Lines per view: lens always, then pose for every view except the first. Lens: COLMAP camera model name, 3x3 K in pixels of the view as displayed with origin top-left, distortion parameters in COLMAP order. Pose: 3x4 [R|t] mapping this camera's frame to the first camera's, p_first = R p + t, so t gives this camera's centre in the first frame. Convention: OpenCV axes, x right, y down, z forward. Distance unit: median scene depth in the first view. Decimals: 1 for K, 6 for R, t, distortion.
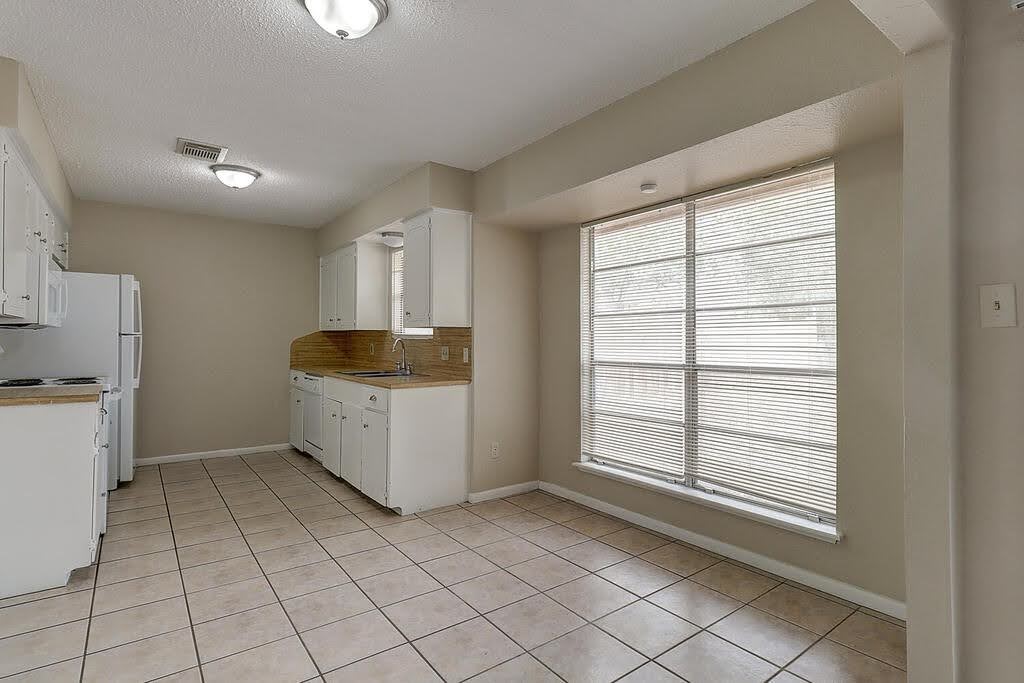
lens RADIAL K [[515.0, 0, 536.3], [0, 515.0, 338.0], [0, 0, 1]] dist [0.015269, -0.004250]
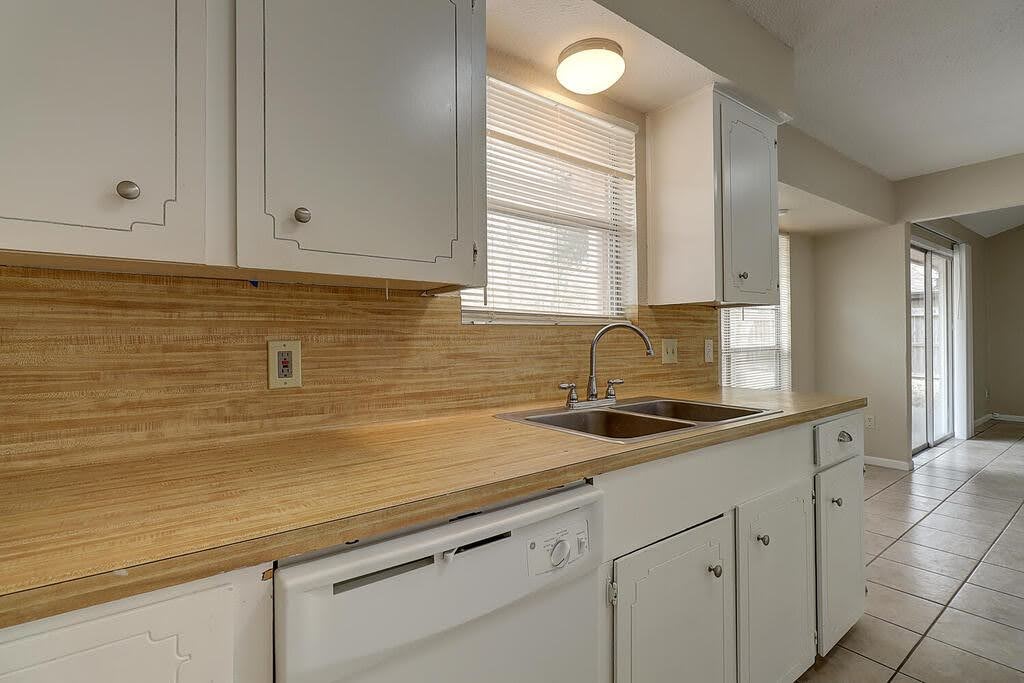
lens RADIAL K [[474.1, 0, 501.7], [0, 474.1, 335.6], [0, 0, 1]] dist [0.001258, -0.000113]
pose [[0.038764, 0.000264, 0.999248, -0.776882], [0.007925, 0.999968, -0.000571, 0.012499], [-0.999217, 0.007941, 0.038760, 1.277911]]
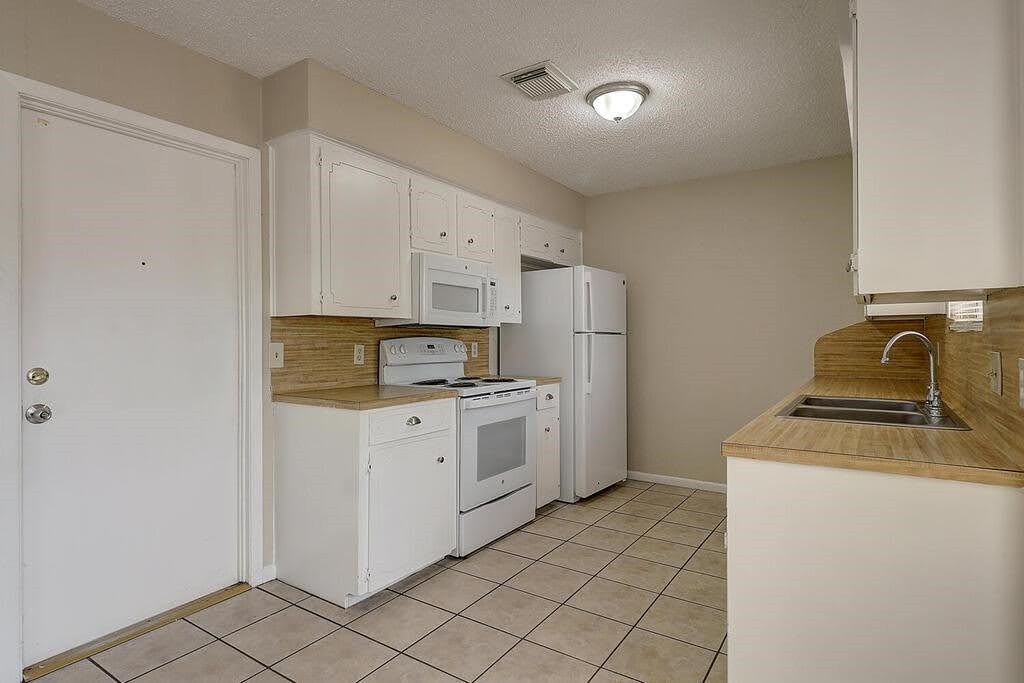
lens RADIAL K [[543.7, 0, 512.0], [0, 543.7, 340.0], [0, 0, 1]] dist [0.000149, -0.000297]
pose [[0.317598, -0.004638, -0.948214, 0.064863], [0.012020, 0.999927, -0.000865, 0.005433], [0.948149, -0.011123, 0.317631, 0.641645]]
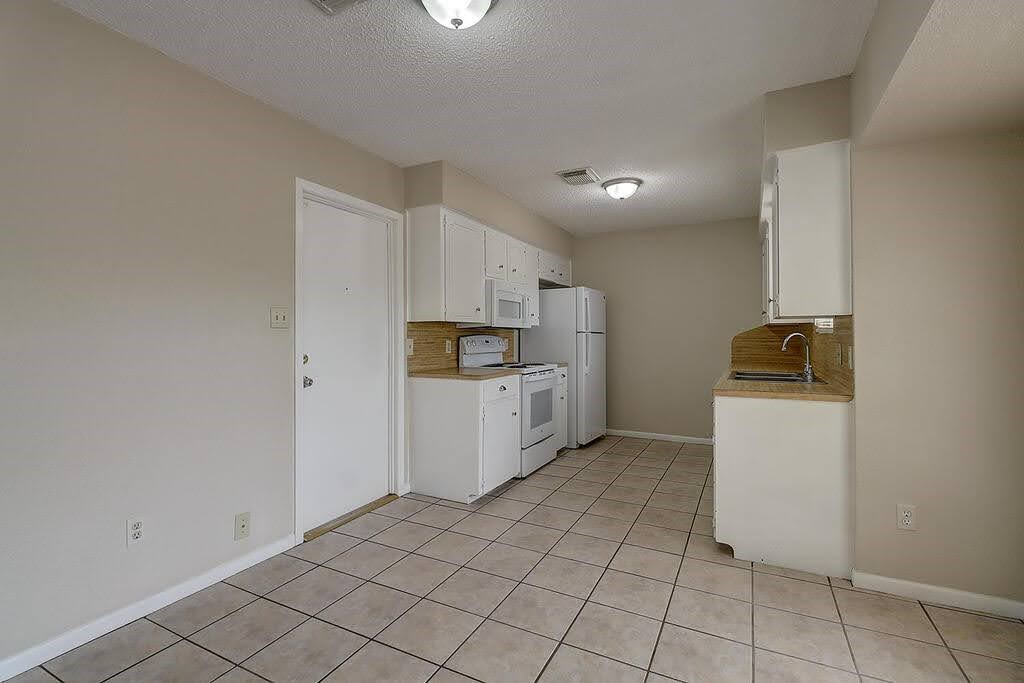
lens RADIAL K [[474.1, 0, 505.1], [0, 474.1, 334.2], [0, 0, 1]] dist [0.001258, -0.000113]
pose [[0.418395, -0.008828, -0.908222, 0.236343], [0.009567, 0.999940, -0.005312, 0.002537], [0.908215, -0.006467, 0.418455, 0.352831]]
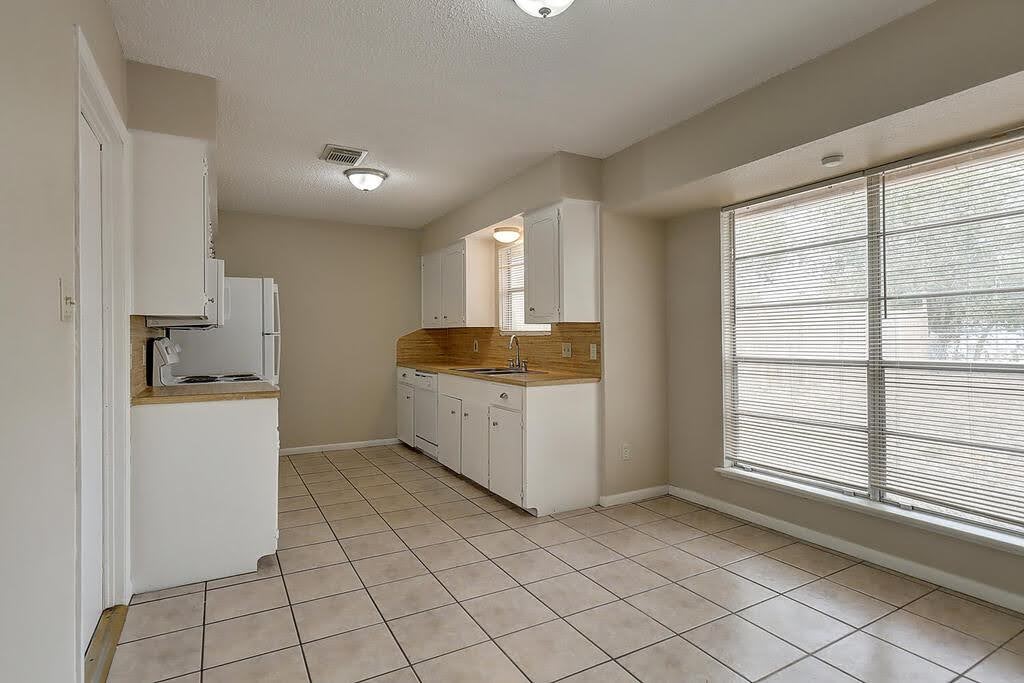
lens RADIAL K [[515.0, 0, 502.0], [0, 515.0, 335.4], [0, 0, 1]] dist [0.015269, -0.004250]
pose [[0.987398, -0.010575, -0.157901, -0.157524], [0.010734, 0.999942, 0.000150, 0.001156], [0.157890, -0.001843, 0.987455, 0.027514]]
